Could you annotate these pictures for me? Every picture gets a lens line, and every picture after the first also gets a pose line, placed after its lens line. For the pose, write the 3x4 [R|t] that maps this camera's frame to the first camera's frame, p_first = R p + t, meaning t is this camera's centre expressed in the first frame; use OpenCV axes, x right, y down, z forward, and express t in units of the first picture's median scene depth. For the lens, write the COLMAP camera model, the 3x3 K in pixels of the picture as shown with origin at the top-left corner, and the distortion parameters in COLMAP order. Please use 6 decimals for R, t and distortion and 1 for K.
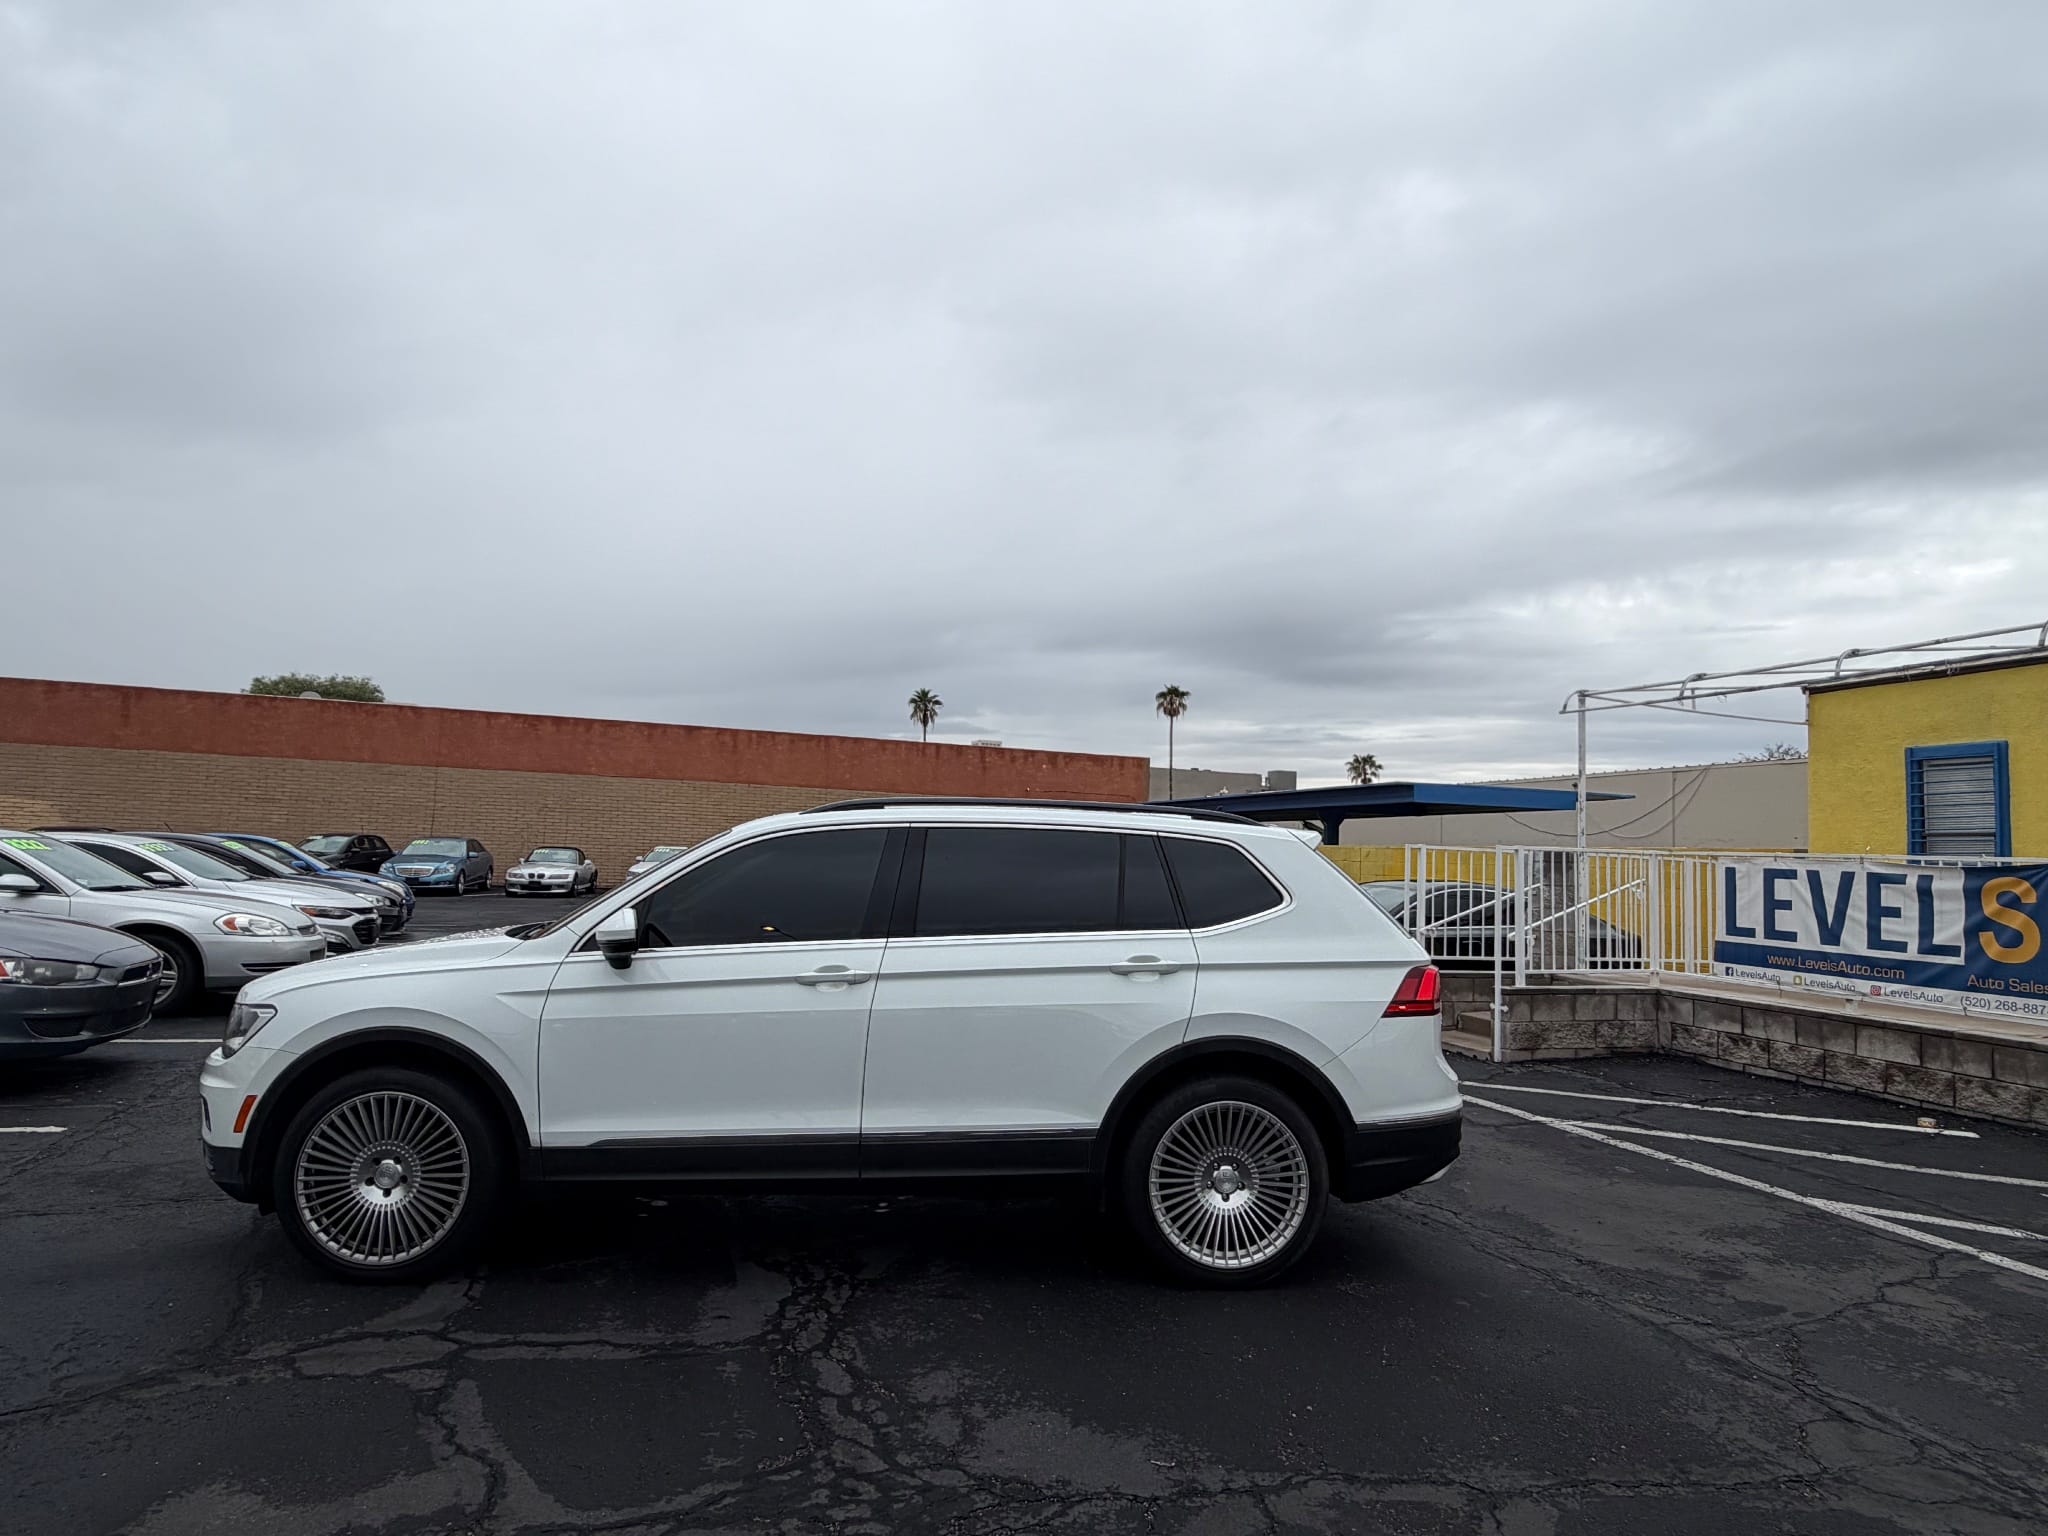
lens RADIAL K [[1176.8, 0, 1024.0], [0, 1176.8, 768.0], [0, 0, 1]] dist [0.000901, 0.000142]
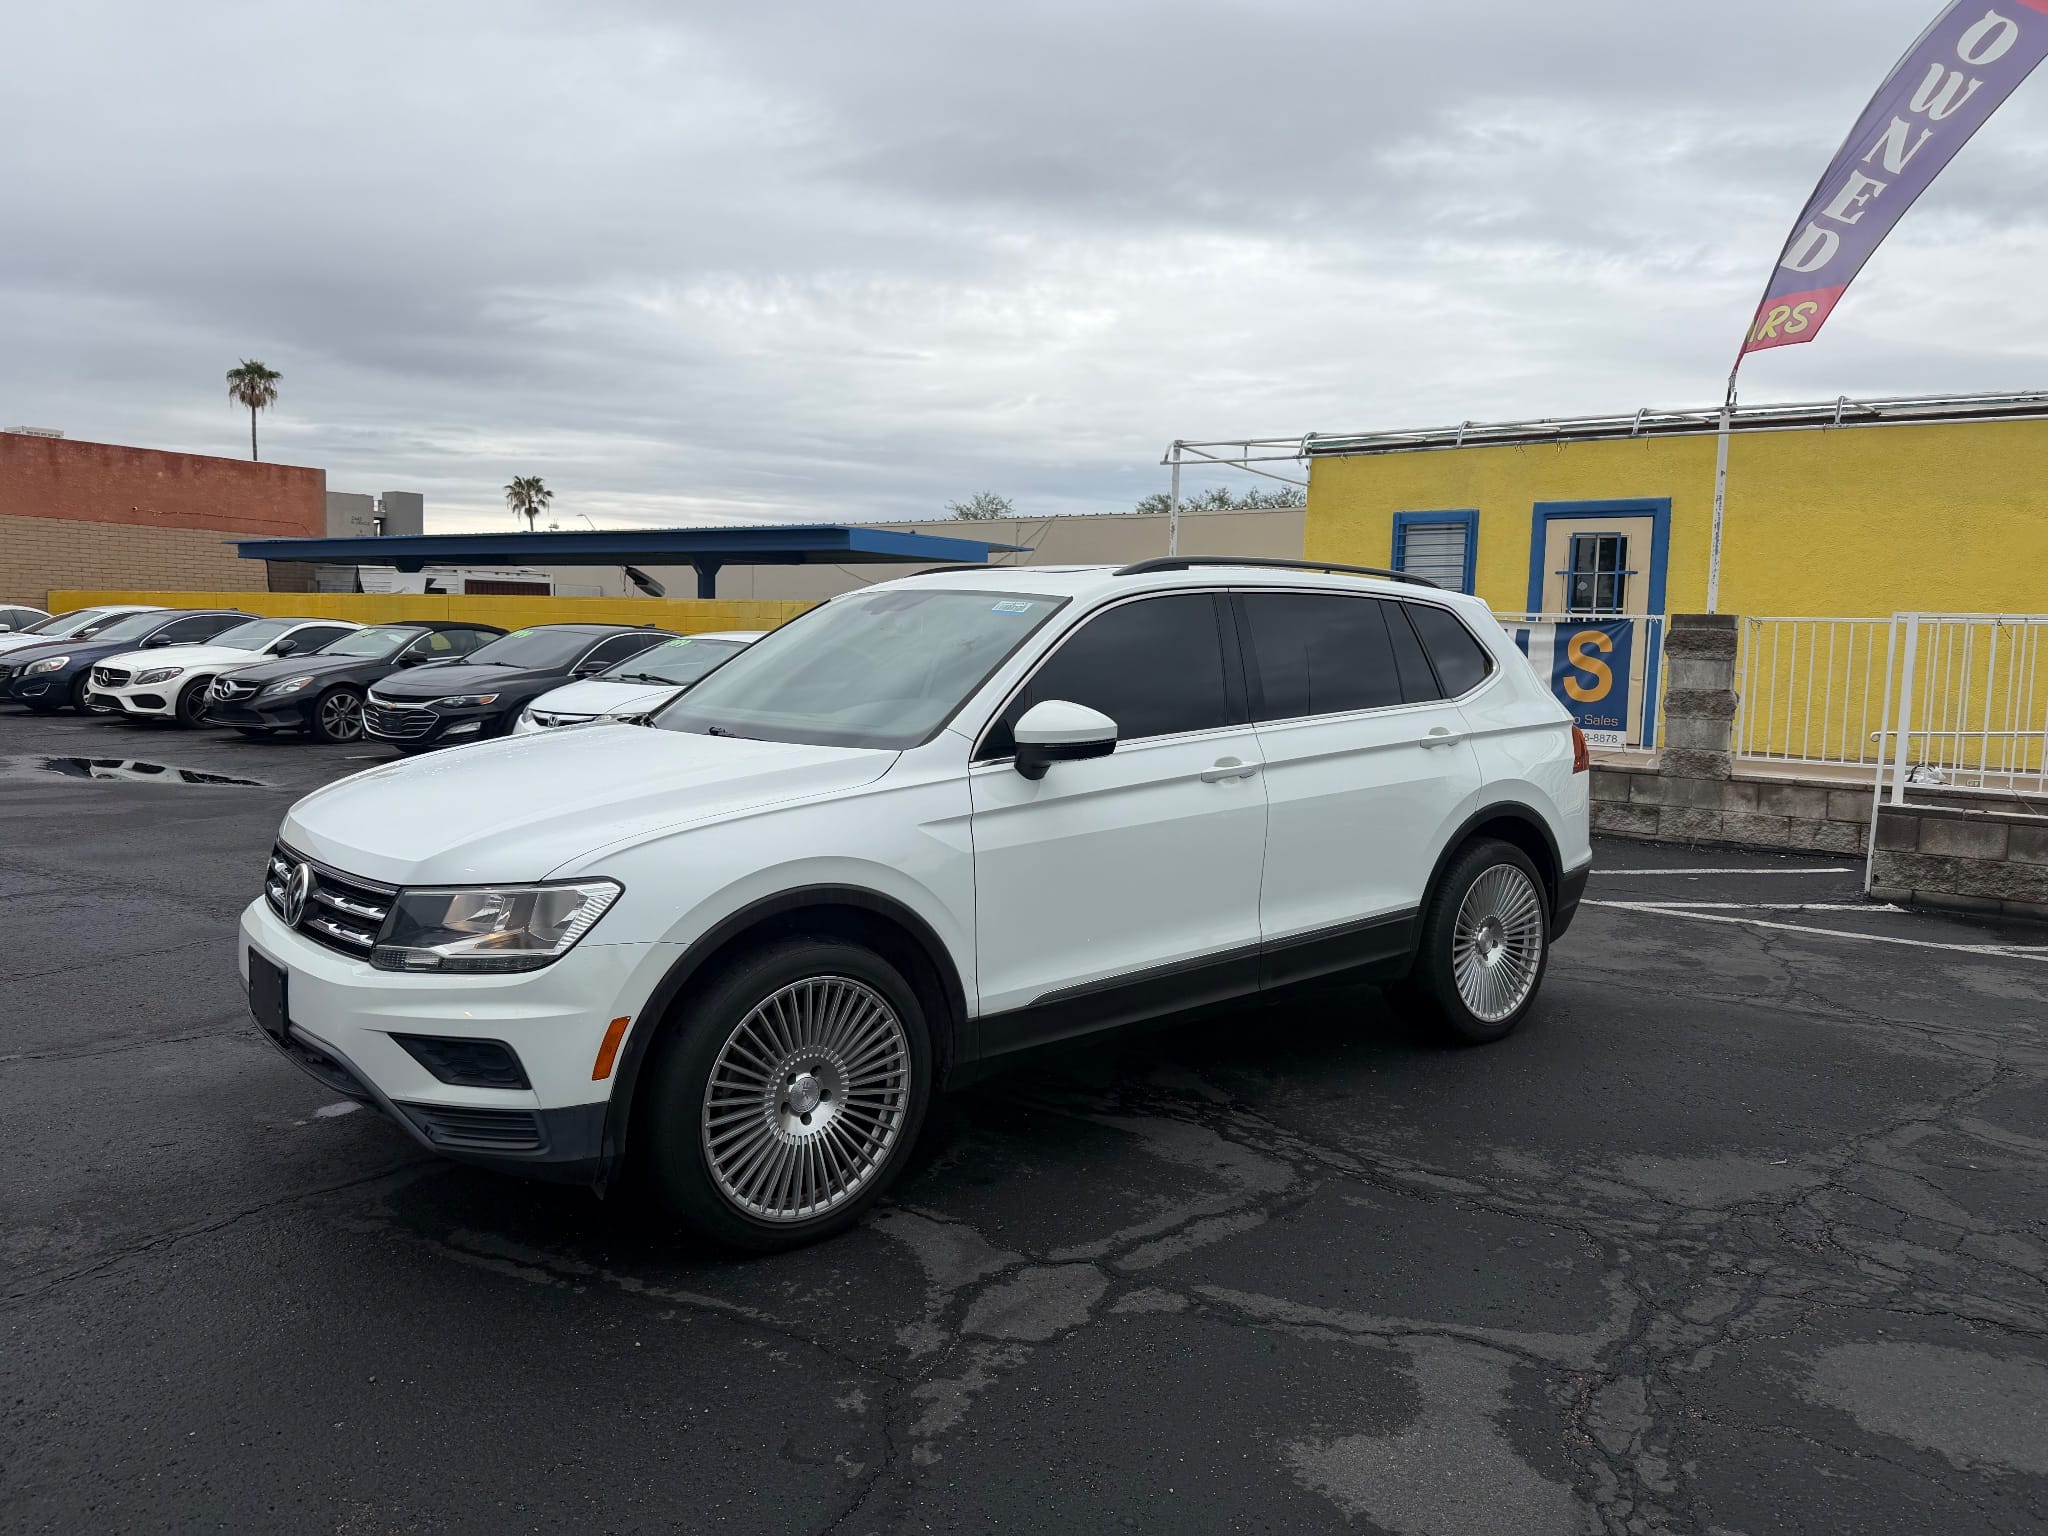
lens RADIAL K [[1443.4, 0, 1022.2], [0, 1443.4, 791.6], [0, 0, 1]] dist [0.006908, -0.010437]
pose [[0.802875, -0.076524, 0.591216, -0.467748], [-0.044066, 0.981396, 0.186870, 0.004148], [-0.594517, -0.176086, 0.784566, 0.148729]]
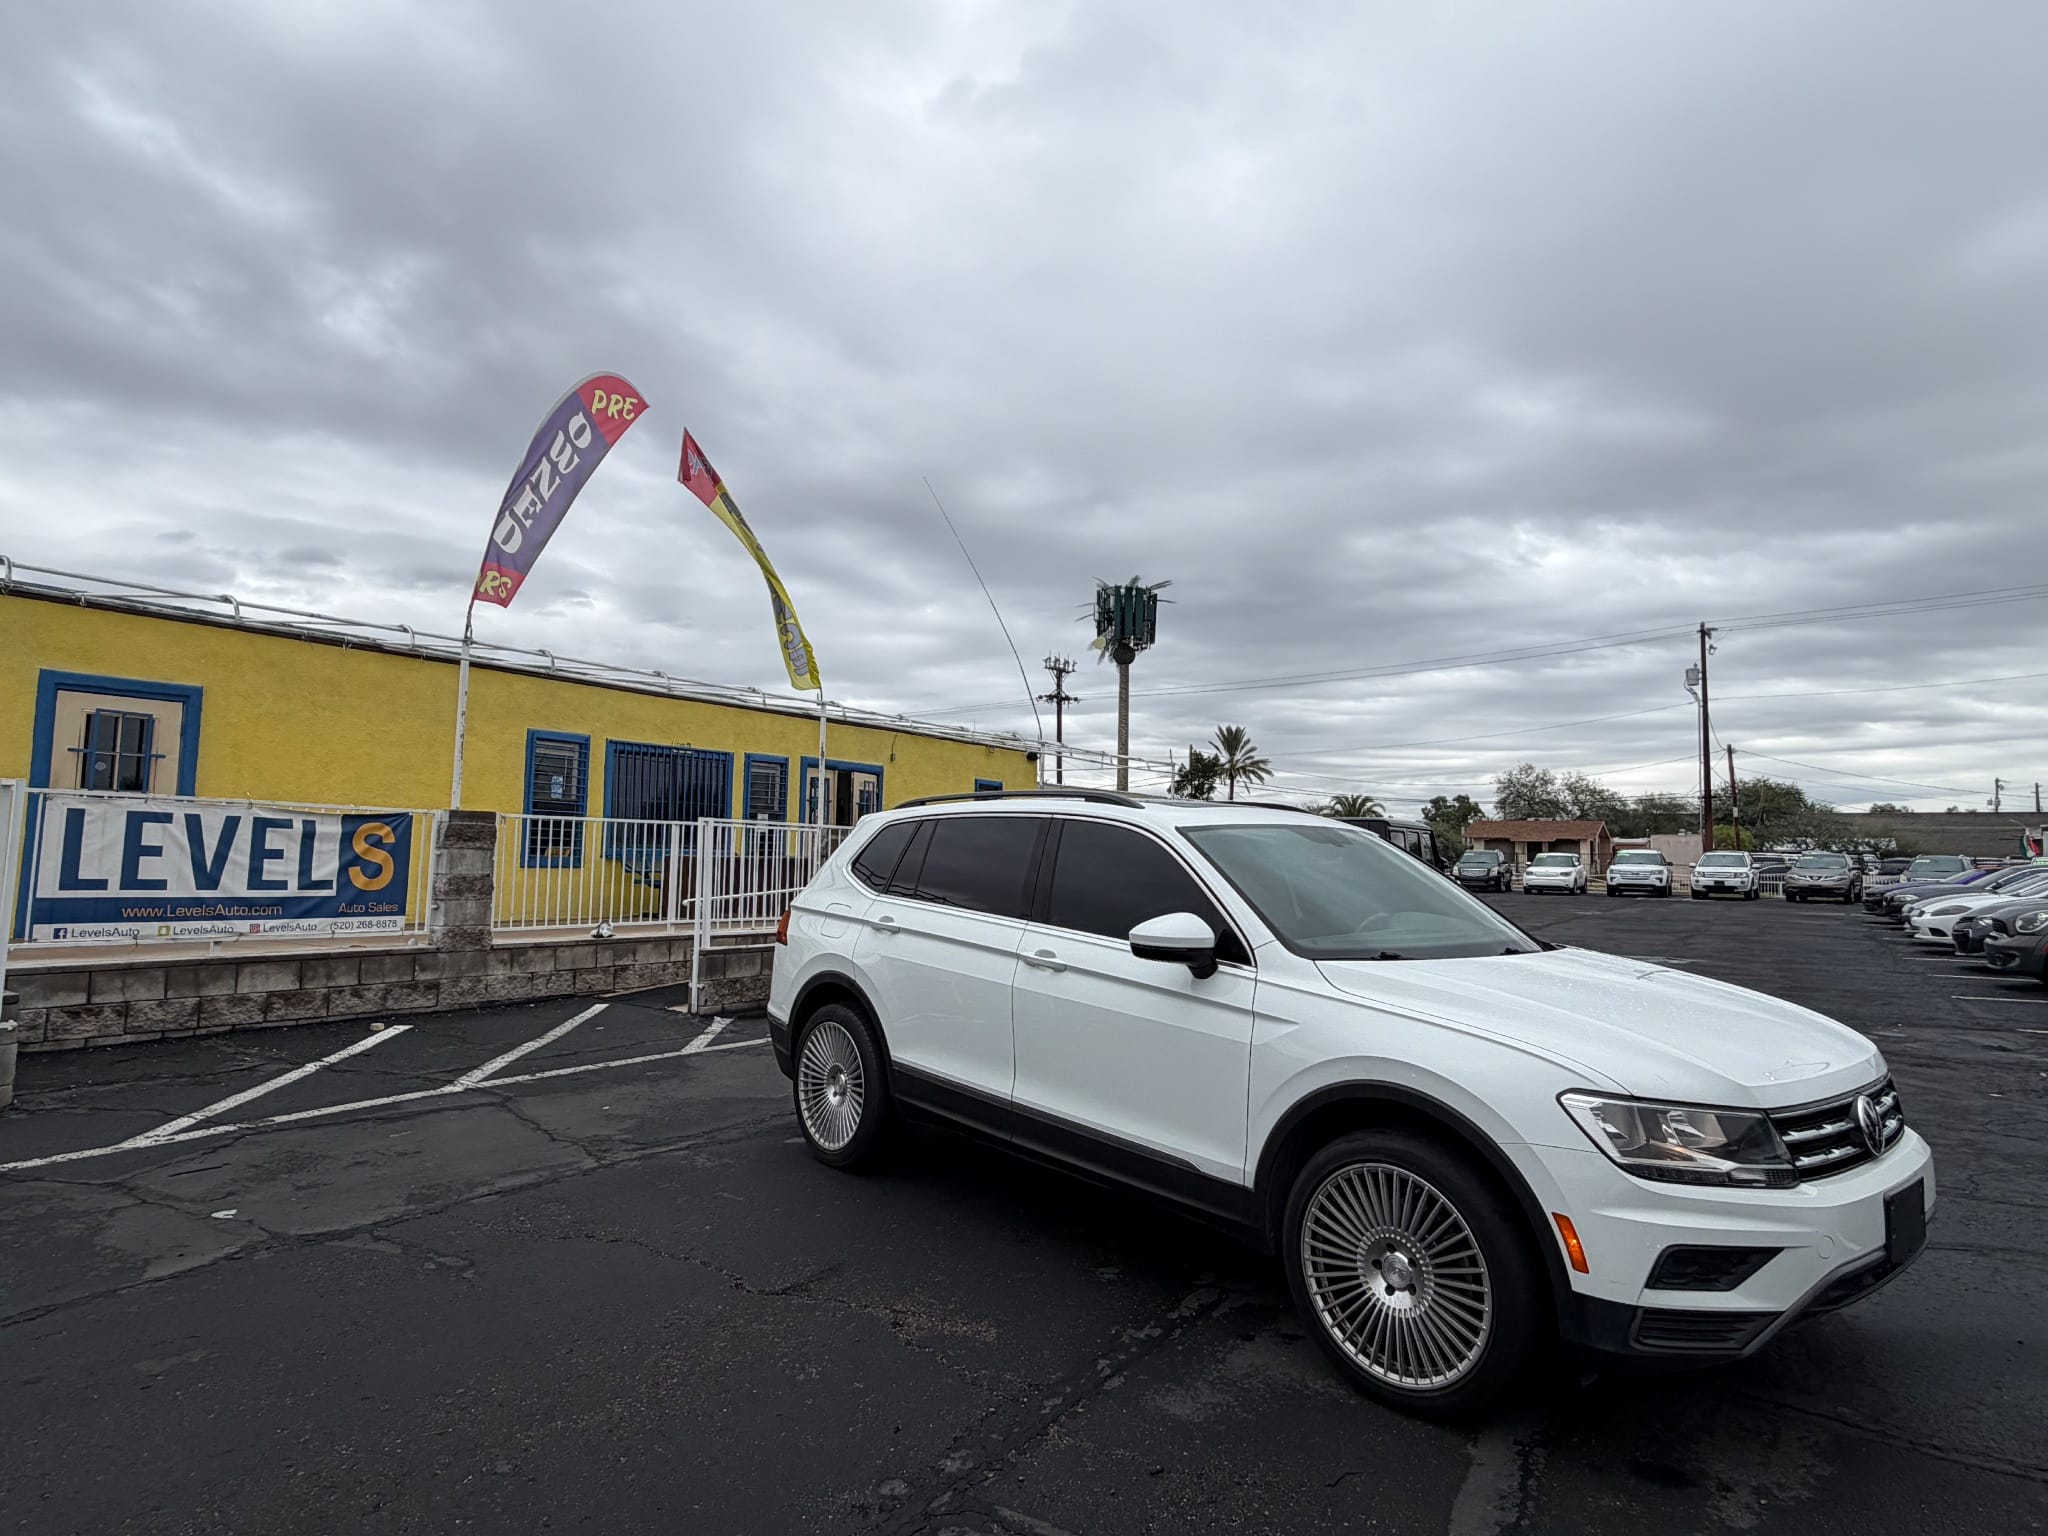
lens RADIAL K [[1164.8, 0, 1020.2], [0, 1164.8, 767.9], [0, 0, 1]] dist [-0.001560, 0.002668]
pose [[-0.603707, 0.012098, 0.797115, -0.530693], [-0.102660, 0.990380, -0.092783, 0.072734], [-0.790569, -0.137845, -0.596657, 1.105264]]
